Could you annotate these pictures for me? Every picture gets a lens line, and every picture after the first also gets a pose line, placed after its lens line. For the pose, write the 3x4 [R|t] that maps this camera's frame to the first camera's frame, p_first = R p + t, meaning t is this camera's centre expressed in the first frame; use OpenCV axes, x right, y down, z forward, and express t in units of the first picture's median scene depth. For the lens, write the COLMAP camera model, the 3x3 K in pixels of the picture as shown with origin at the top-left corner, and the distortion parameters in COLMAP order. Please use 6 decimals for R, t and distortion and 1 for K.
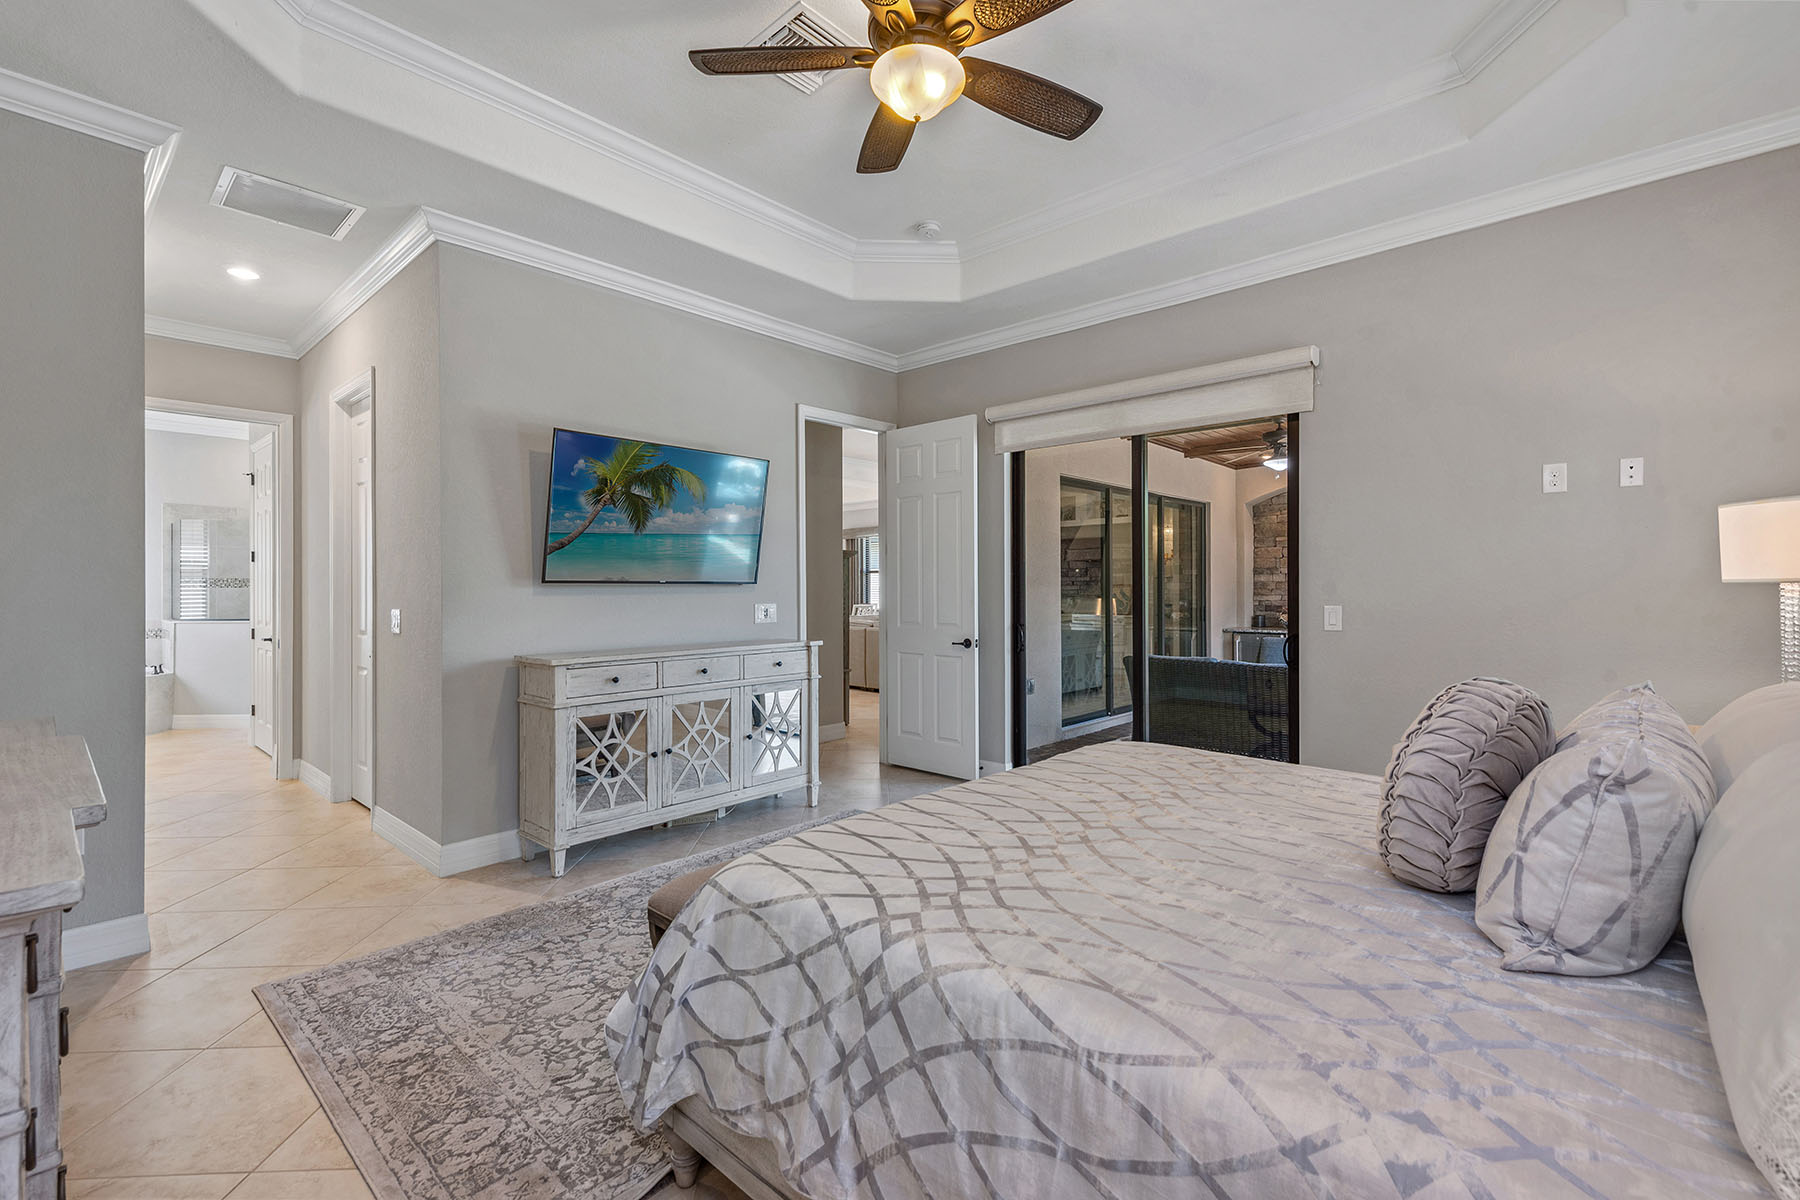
lens RADIAL K [[810.6, 0, 900.0], [0, 810.6, 600.0], [0, 0, 1]] dist [0.017200, -0.006054]
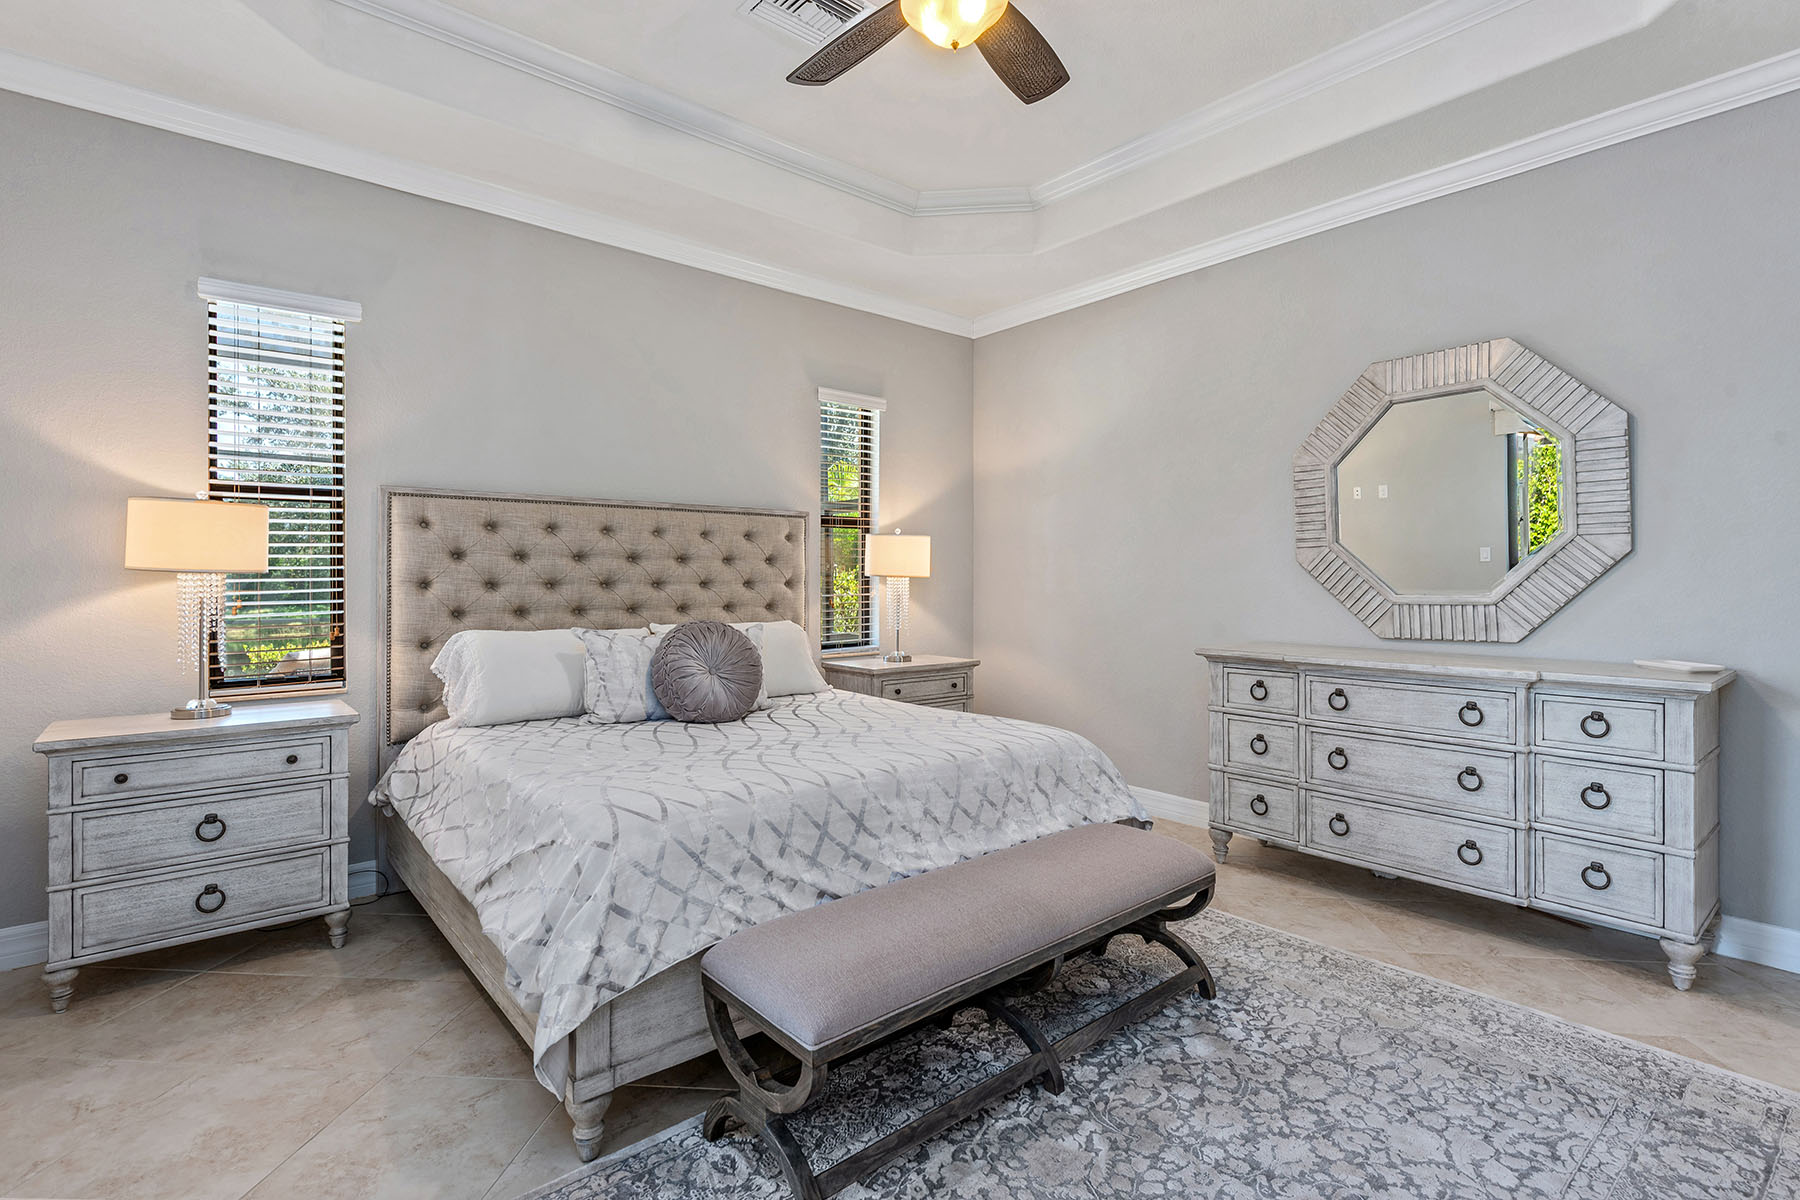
lens RADIAL K [[826.0, 0, 897.7], [0, 826.0, 593.3], [0, 0, 1]] dist [0.004257, -0.001435]
pose [[-0.989581, -0.002470, 0.143953, -0.037946], [-0.000327, 0.999889, 0.014905, -0.007966], [-0.143974, 0.014703, -0.989472, 1.736395]]
